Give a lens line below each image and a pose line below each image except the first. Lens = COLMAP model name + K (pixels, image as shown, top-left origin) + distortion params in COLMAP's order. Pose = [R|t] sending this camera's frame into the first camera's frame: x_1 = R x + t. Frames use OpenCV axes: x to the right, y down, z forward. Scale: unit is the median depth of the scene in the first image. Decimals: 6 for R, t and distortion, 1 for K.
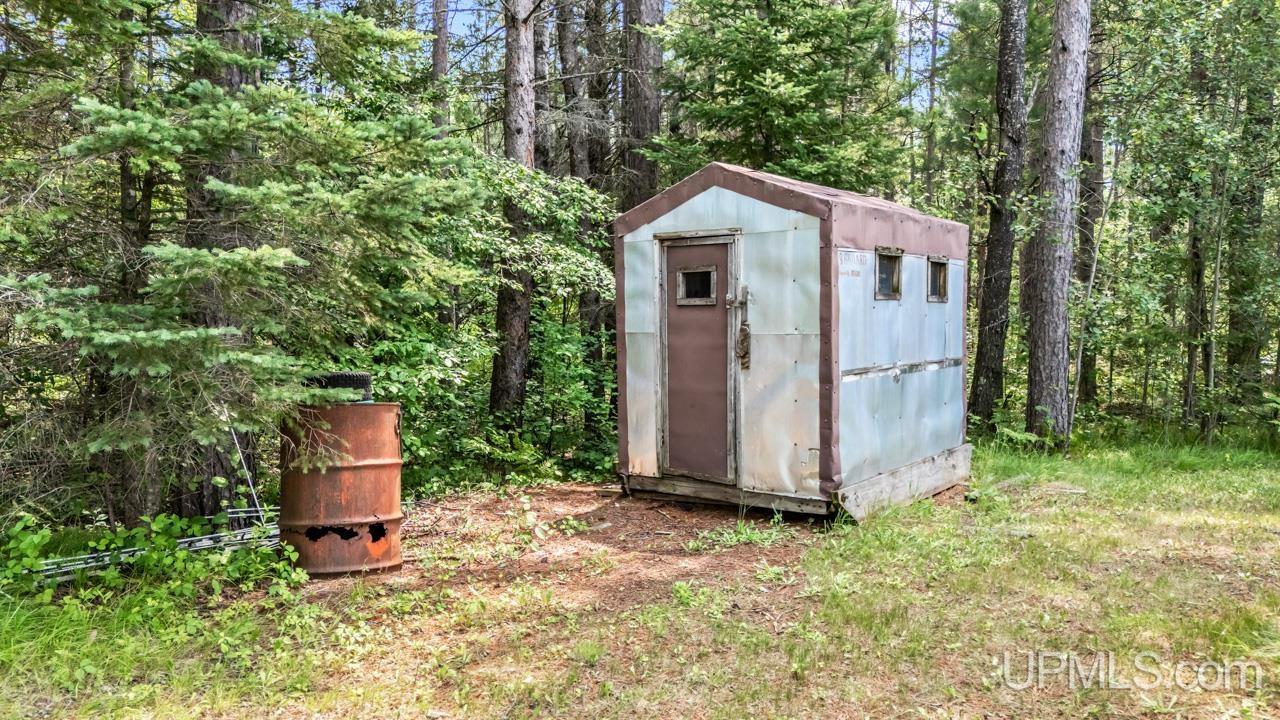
lens RADIAL K [[951.9, 0, 639.3], [0, 951.9, 341.3], [0, 0, 1]] dist [0.228620, -0.309886]
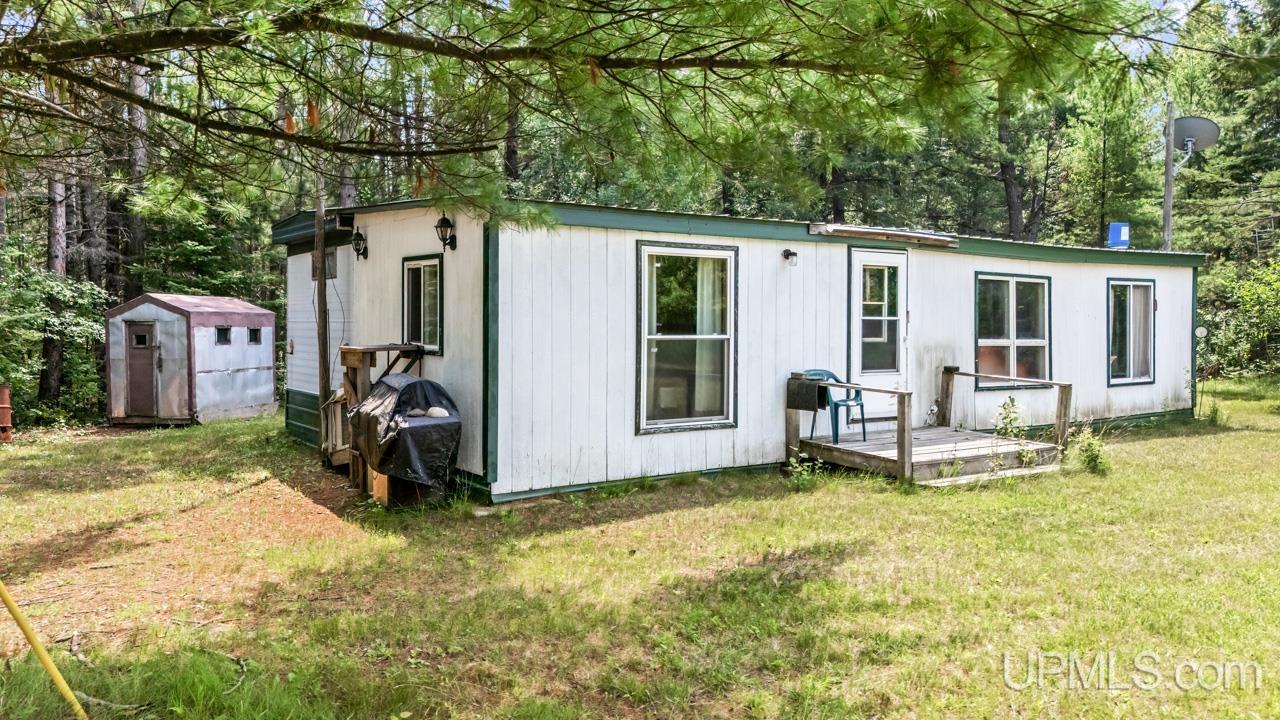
lens RADIAL K [[951.9, 0, 639.3], [0, 951.9, 341.3], [0, 0, 1]] dist [0.228620, -0.309886]
pose [[0.914297, -0.006667, 0.404990, 0.201017], [0.014089, 0.999783, -0.015347, 0.004429], [-0.404799, 0.019738, 0.914193, -1.887300]]
